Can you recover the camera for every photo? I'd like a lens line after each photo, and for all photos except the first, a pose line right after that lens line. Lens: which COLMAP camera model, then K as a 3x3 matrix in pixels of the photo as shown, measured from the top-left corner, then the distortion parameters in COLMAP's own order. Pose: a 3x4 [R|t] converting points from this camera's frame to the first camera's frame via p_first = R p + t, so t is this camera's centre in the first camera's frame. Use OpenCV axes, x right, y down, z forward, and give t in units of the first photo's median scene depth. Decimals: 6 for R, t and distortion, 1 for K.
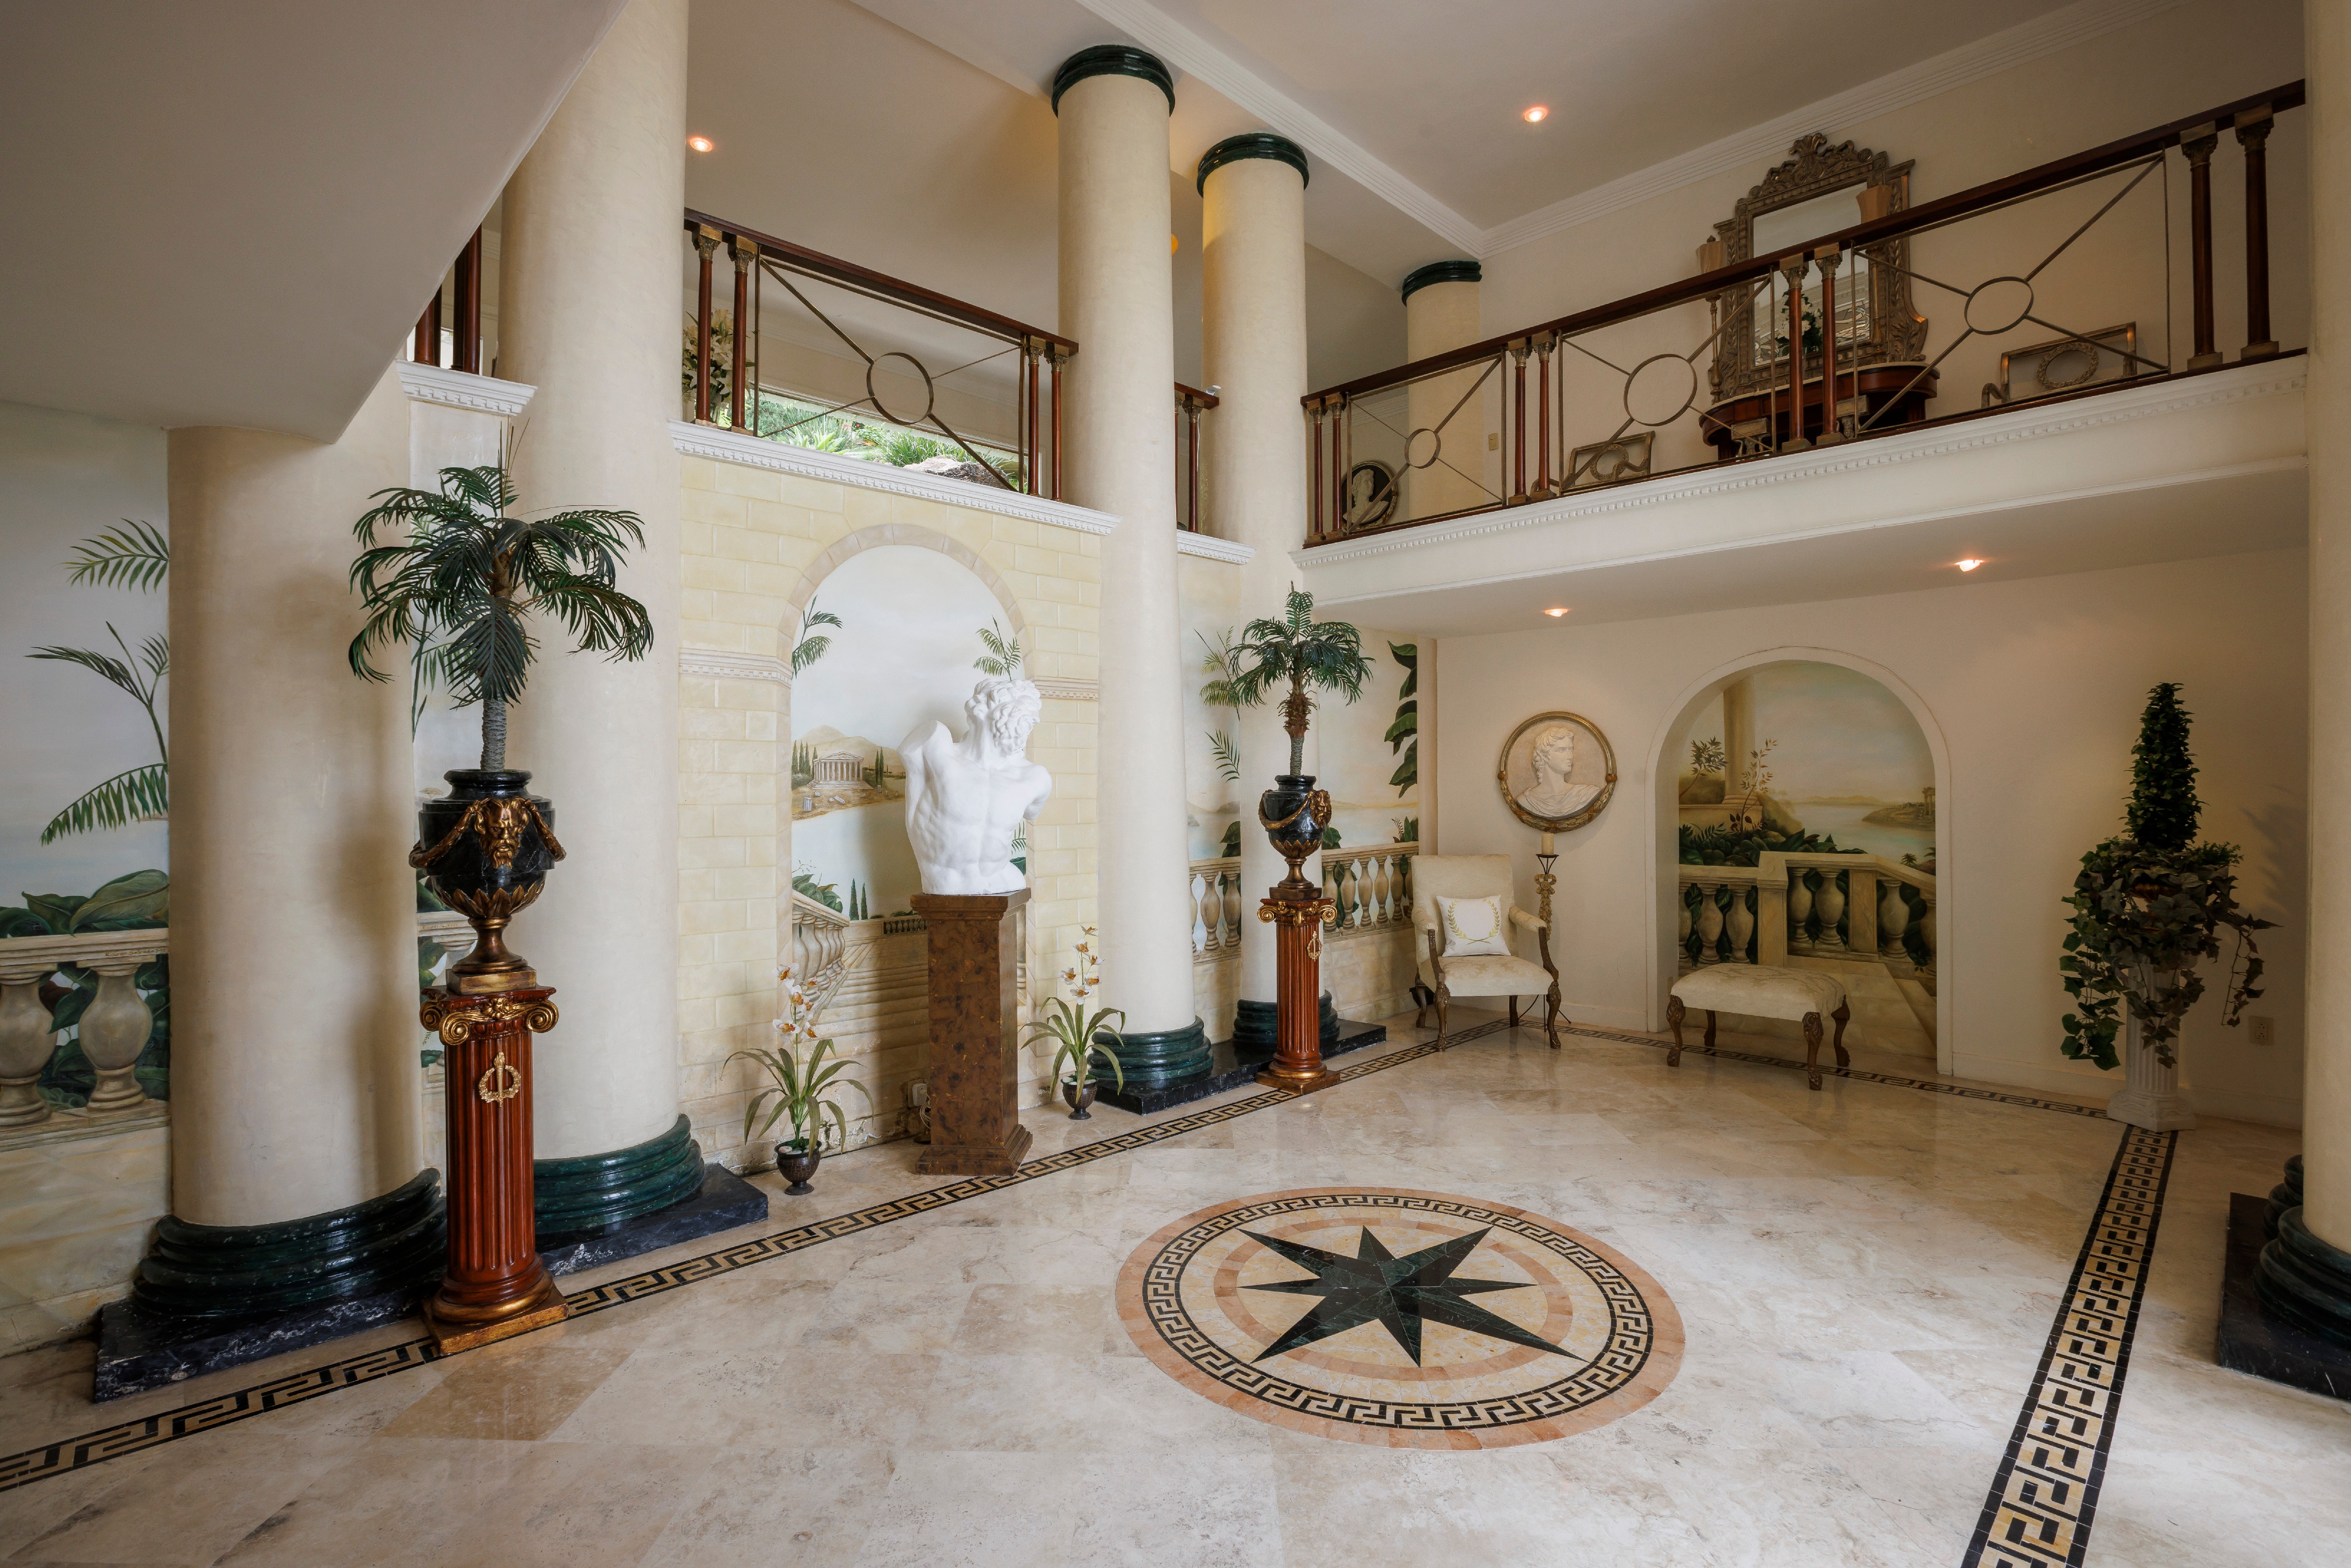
lens RADIAL K [[1071.7, 0, 1169.4], [0, 1071.7, 794.2], [0, 0, 1]] dist [-0.048707, 0.004059]
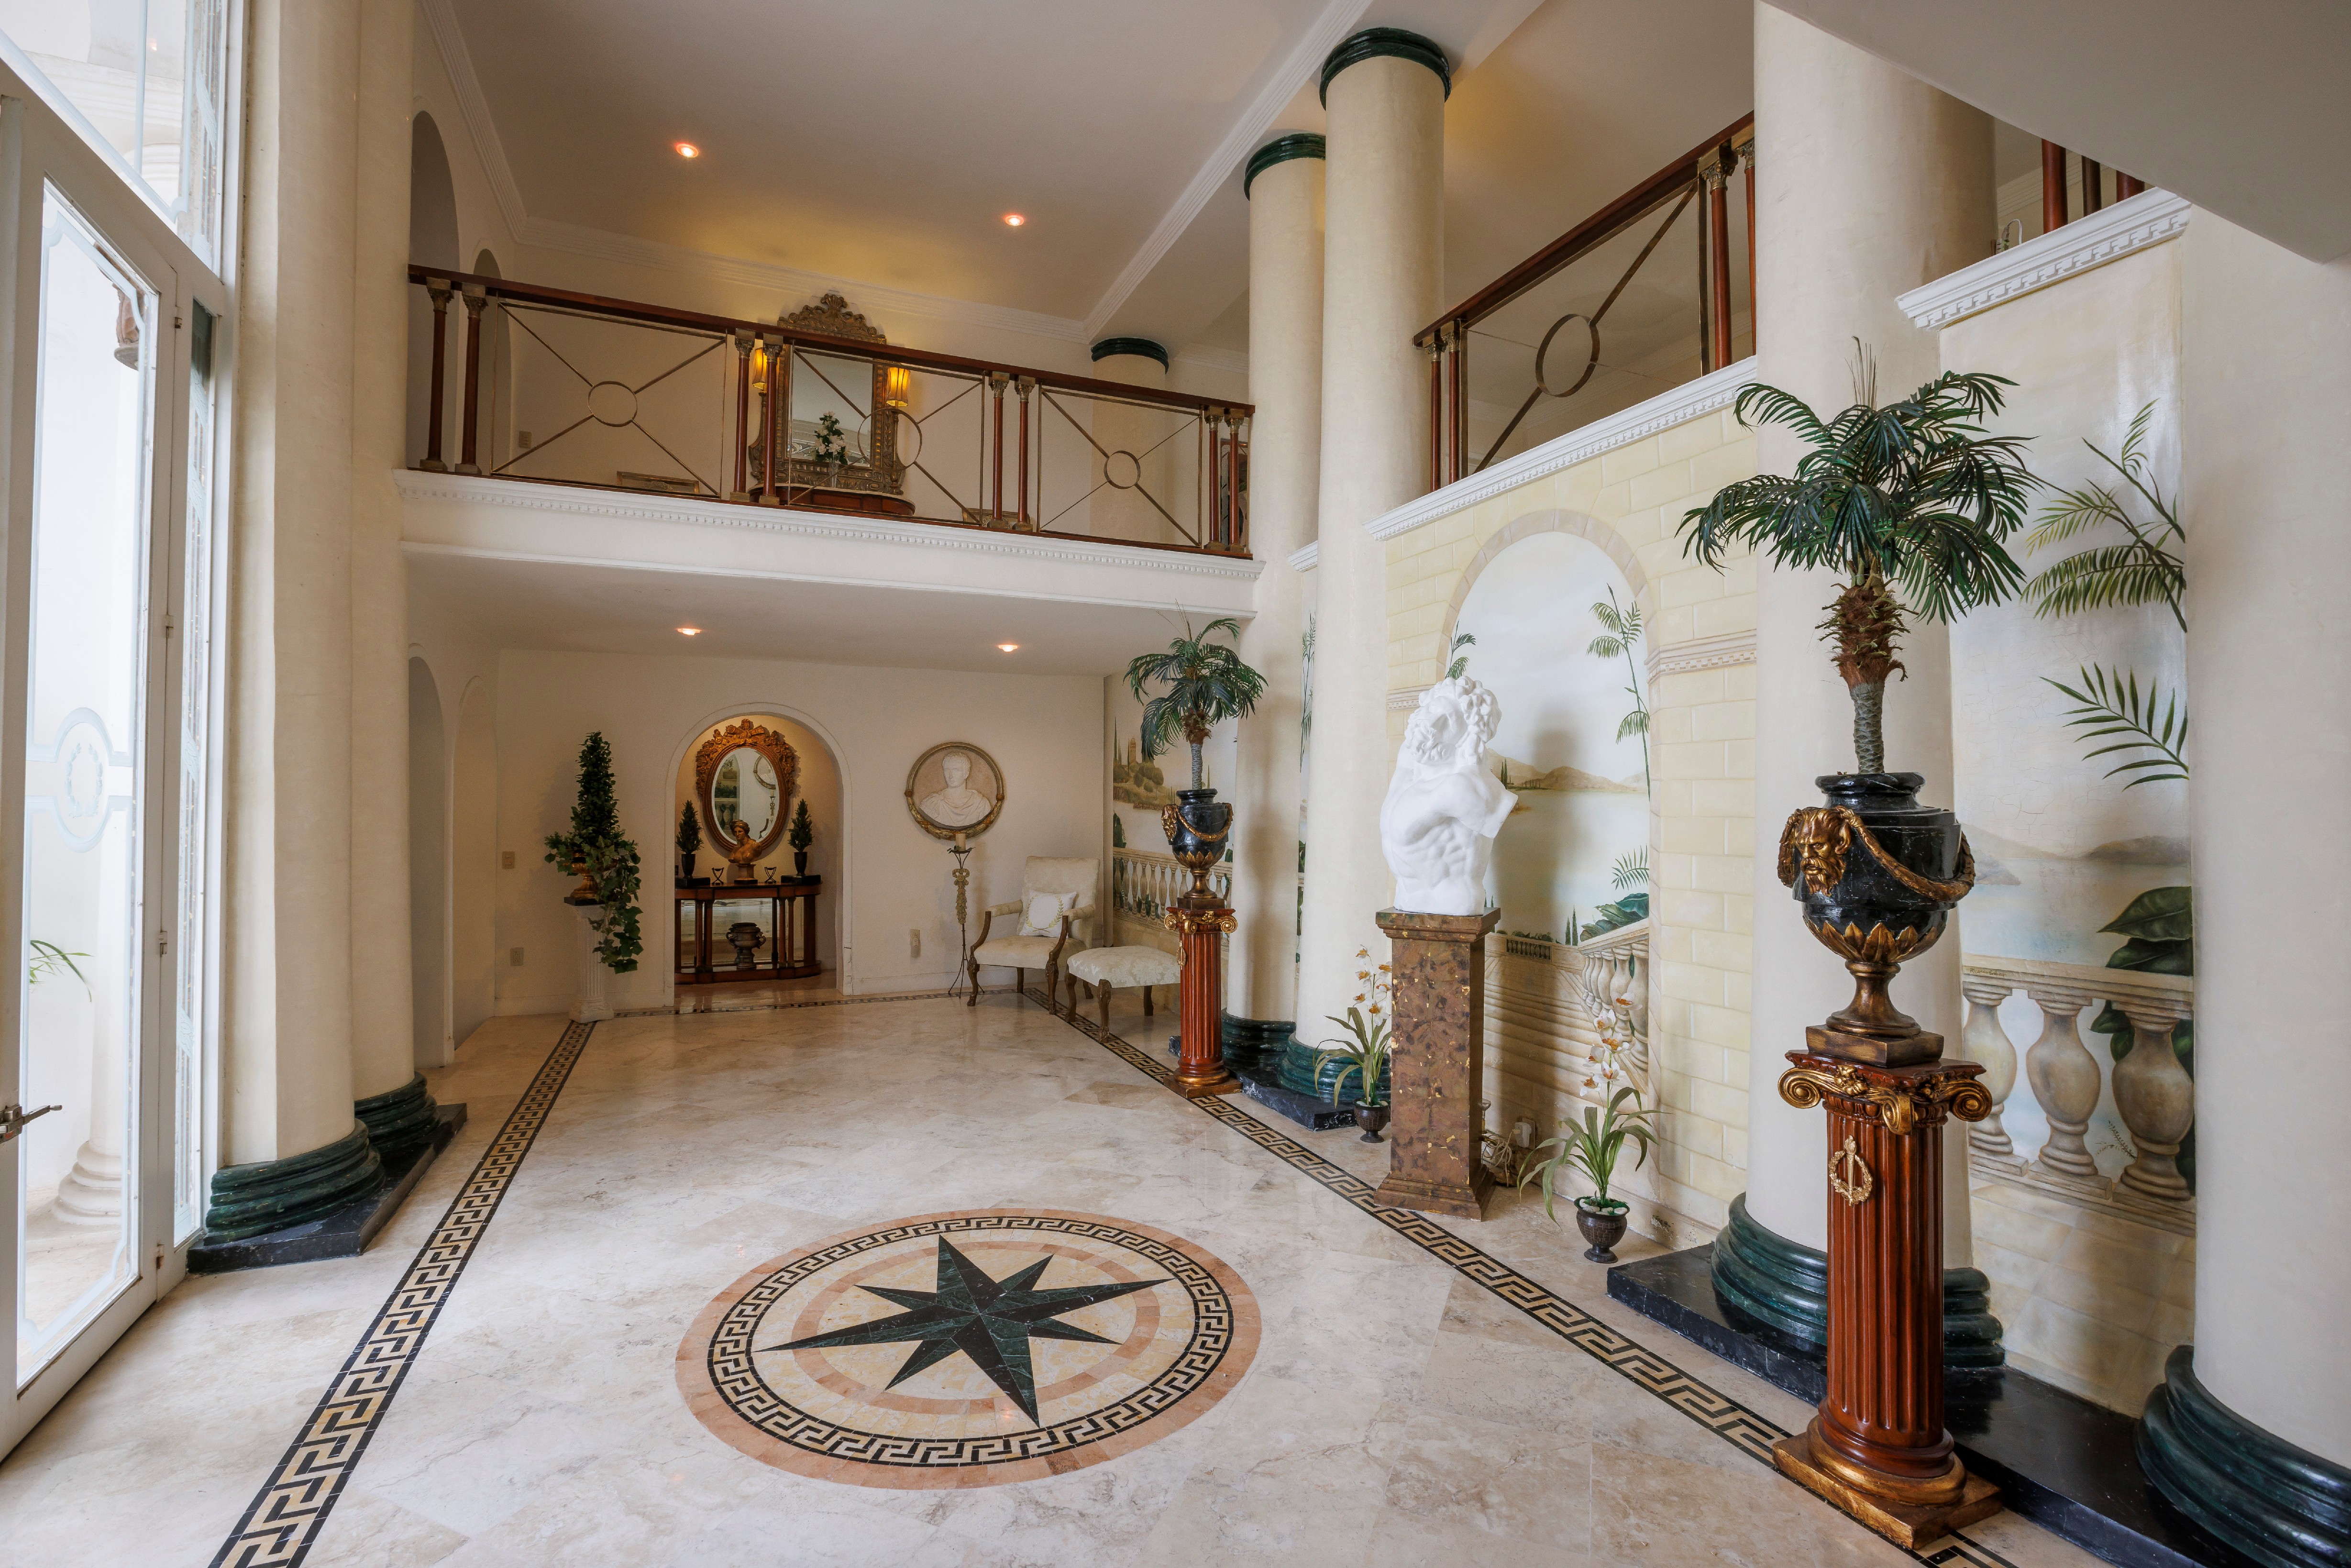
lens RADIAL K [[1071.7, 0, 1166.7], [0, 1071.7, 785.7], [0, 0, 1]] dist [-0.048707, 0.004059]
pose [[-0.362429, -0.009636, -0.931961, 1.121352], [-0.006033, 0.999950, -0.007993, -0.013514], [0.931992, 0.002726, -0.362469, 1.607846]]
